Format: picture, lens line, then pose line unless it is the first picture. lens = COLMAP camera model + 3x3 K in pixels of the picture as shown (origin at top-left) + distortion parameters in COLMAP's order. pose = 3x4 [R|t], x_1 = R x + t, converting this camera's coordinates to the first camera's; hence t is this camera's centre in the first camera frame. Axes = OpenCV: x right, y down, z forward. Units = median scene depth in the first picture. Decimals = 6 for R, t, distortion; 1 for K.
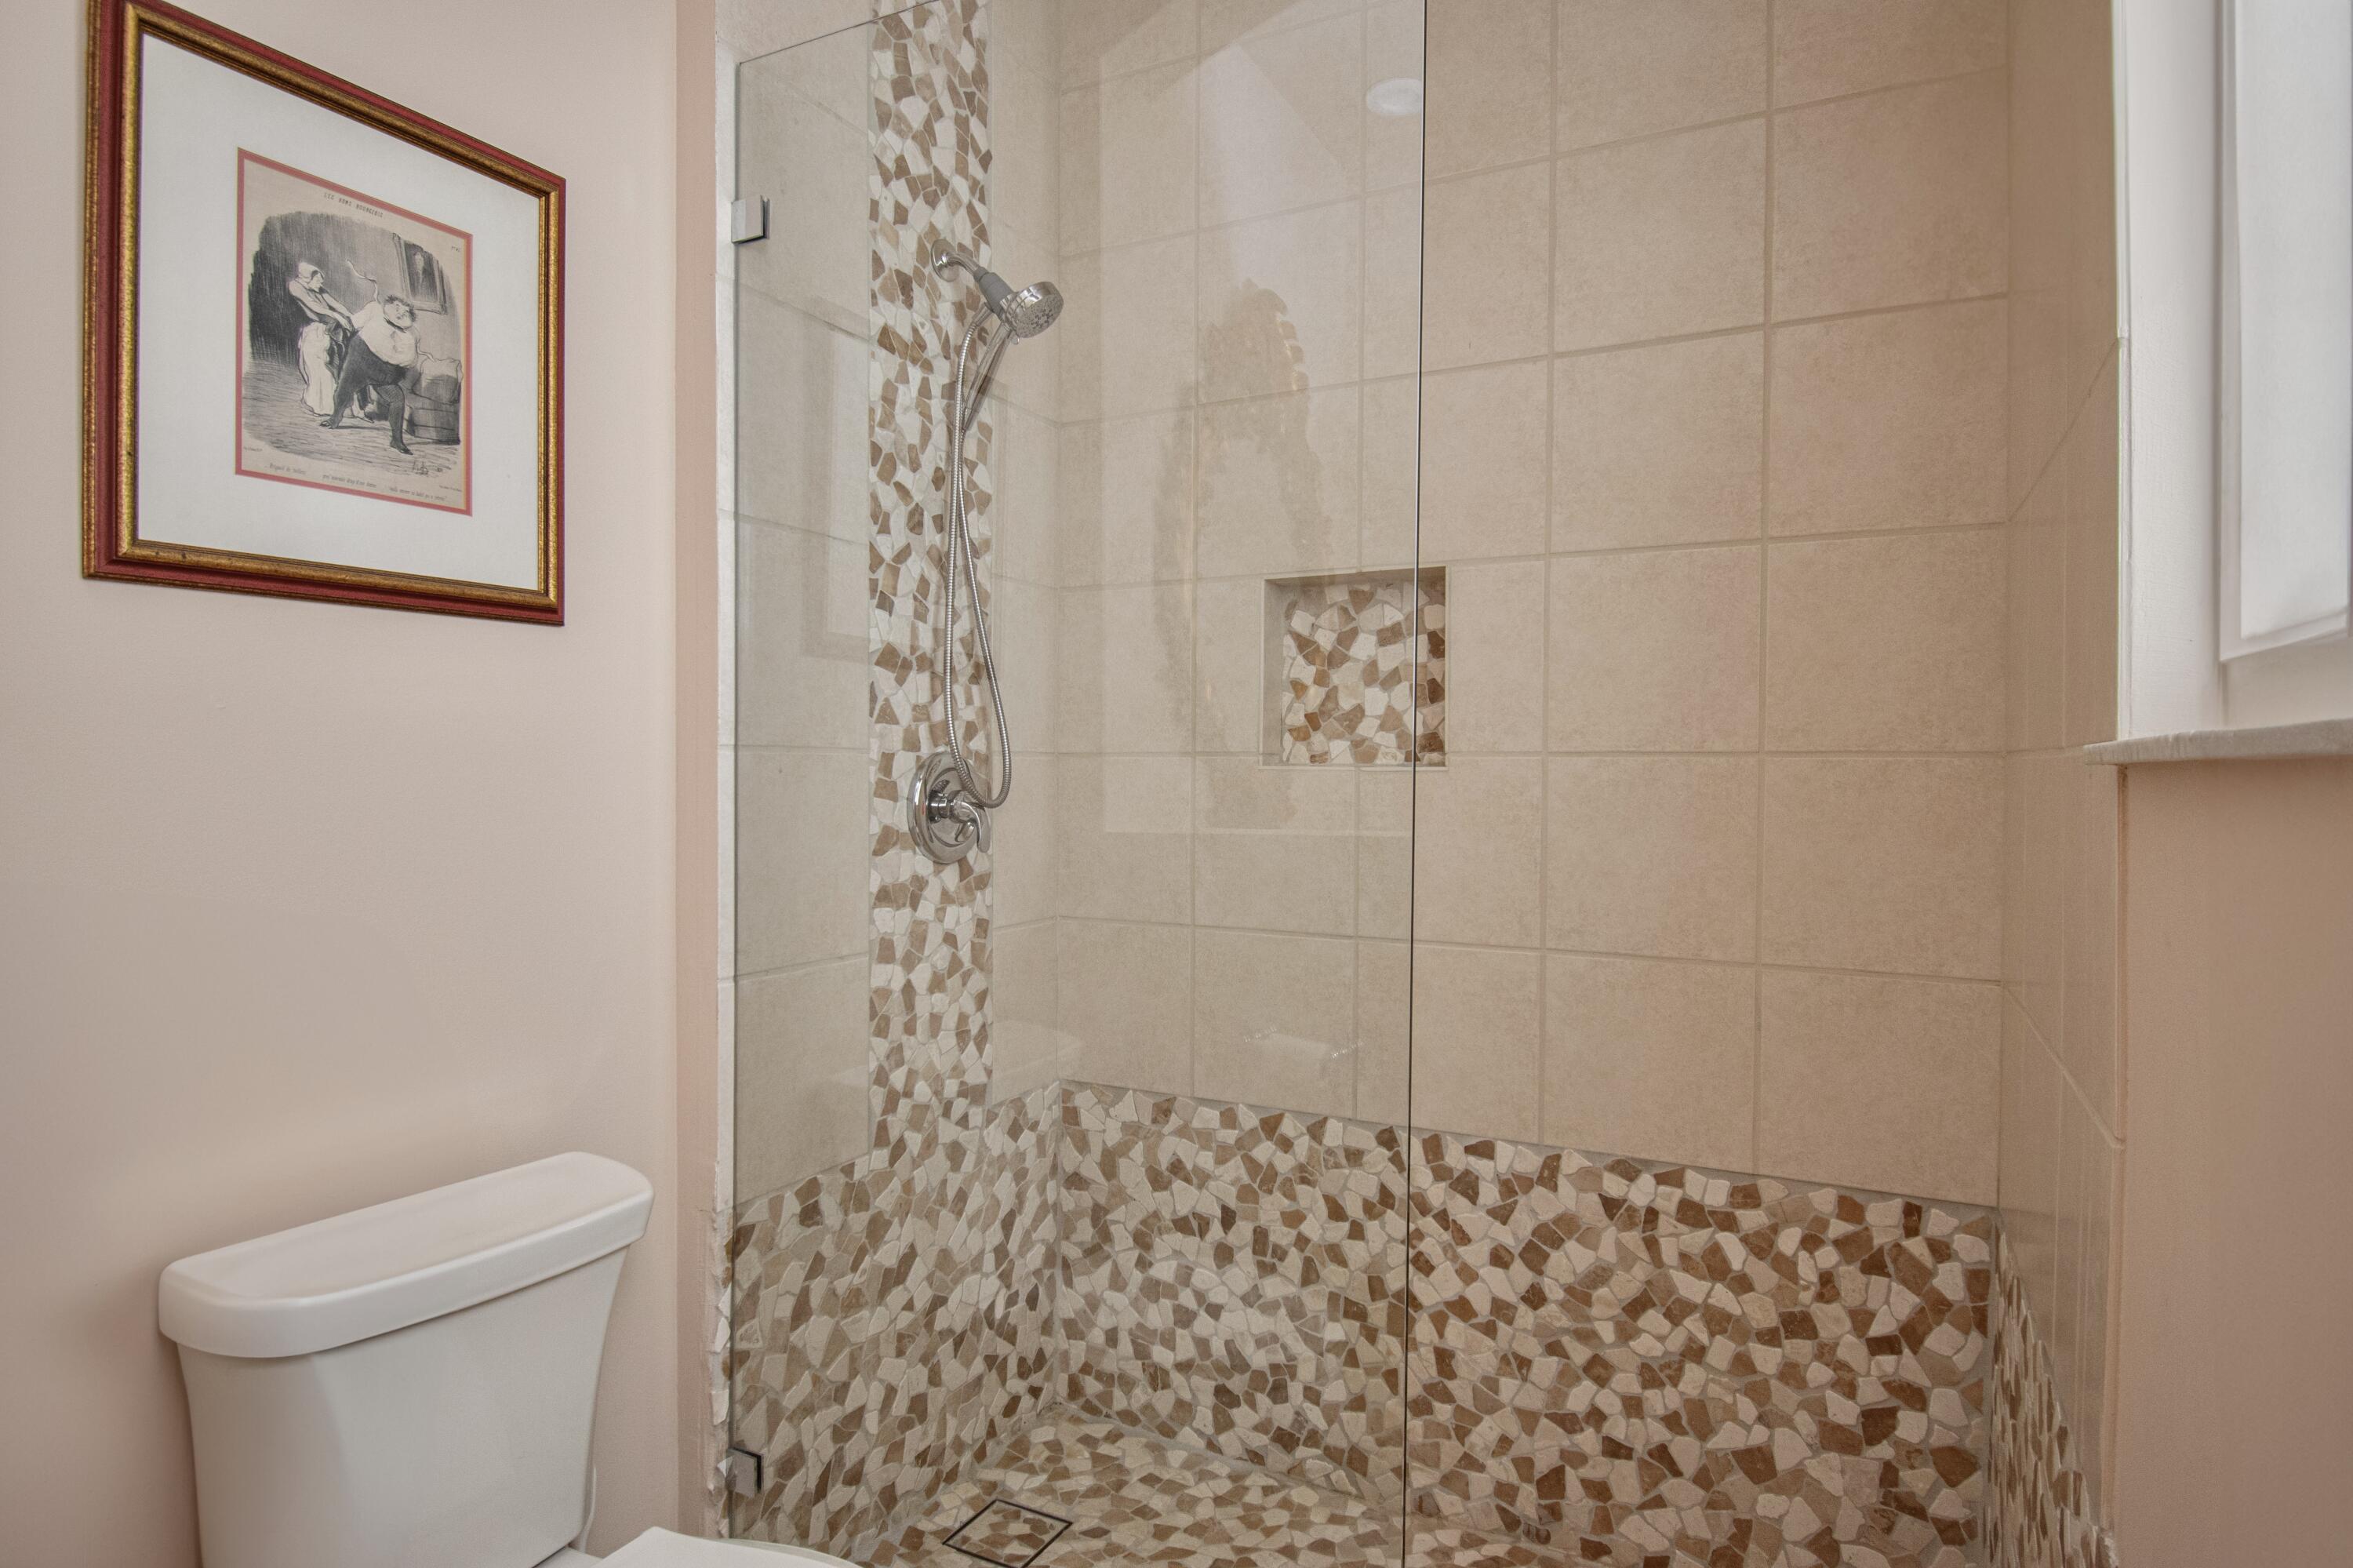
lens RADIAL K [[1306.6, 0, 1170.9], [0, 1306.6, 778.9], [0, 0, 1]] dist [-0.005959, -0.016591]
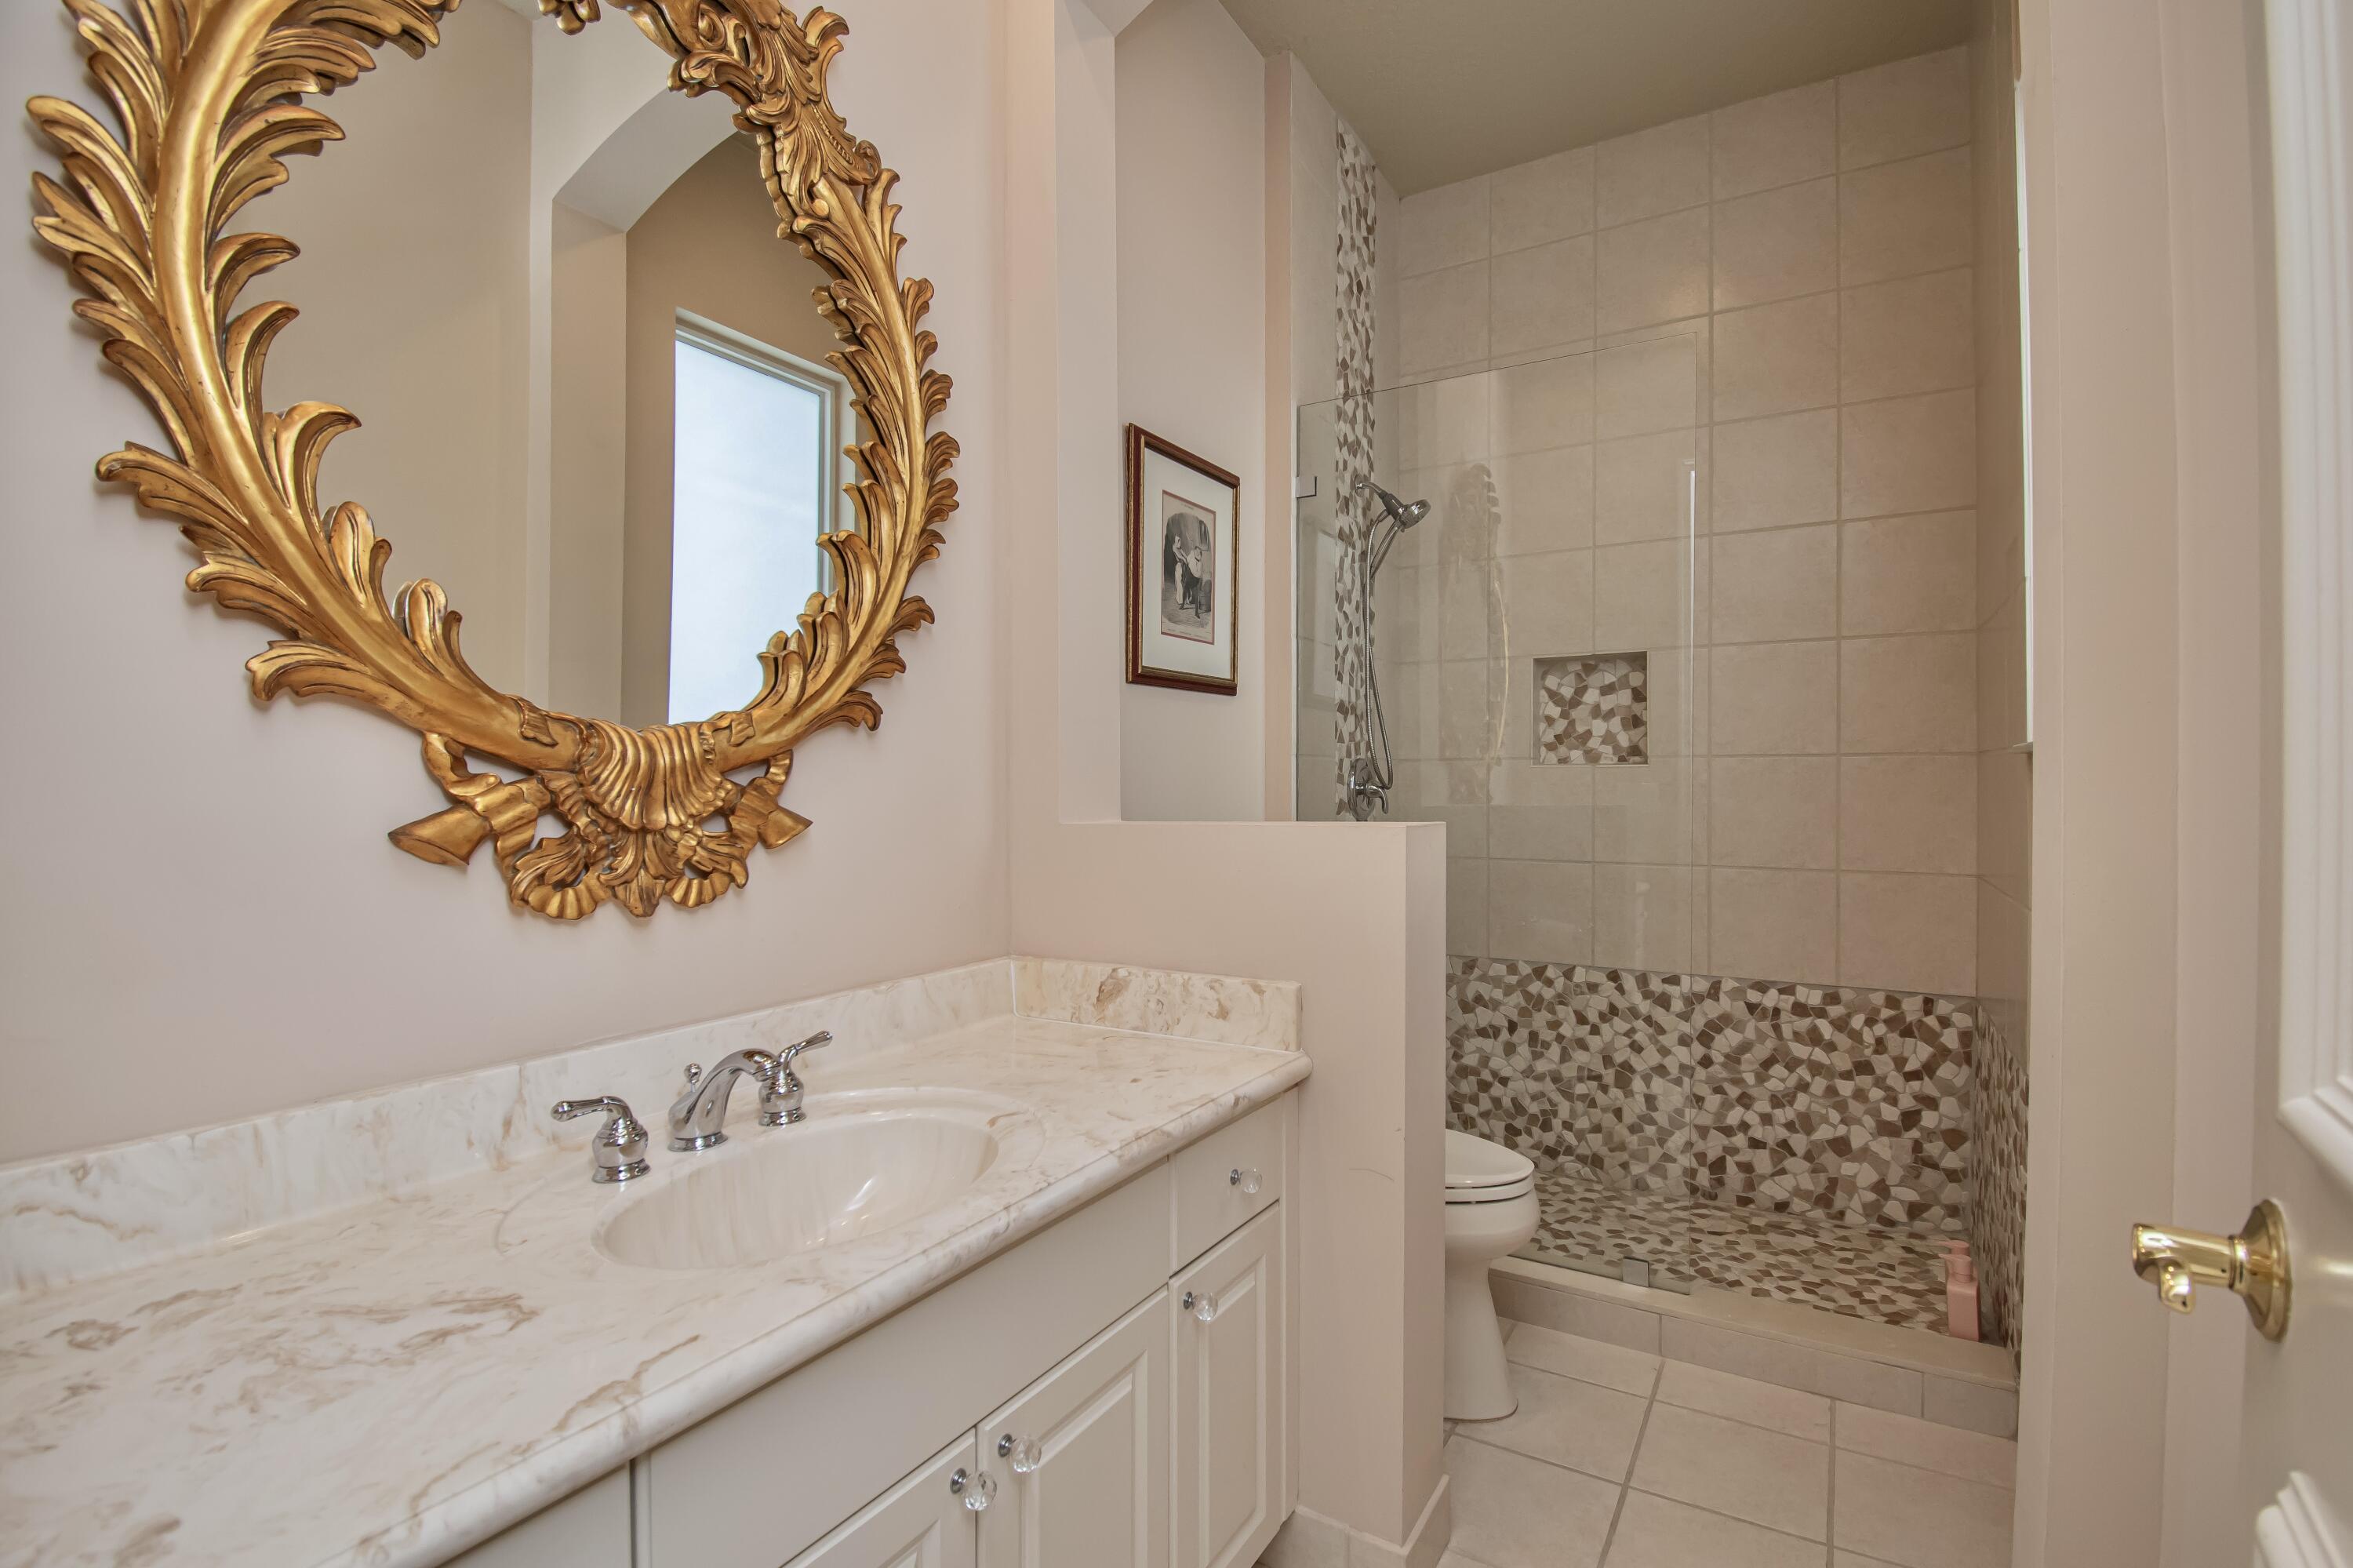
lens RADIAL K [[1063.6, 0, 1190.2], [0, 1063.6, 778.8], [0, 0, 1]] dist [-0.008891, -0.010517]
pose [[0.997593, -0.007422, -0.068938, -0.325740], [0.006827, 0.999937, -0.008867, 0.019701], [0.068999, 0.008375, 0.997582, -0.502668]]
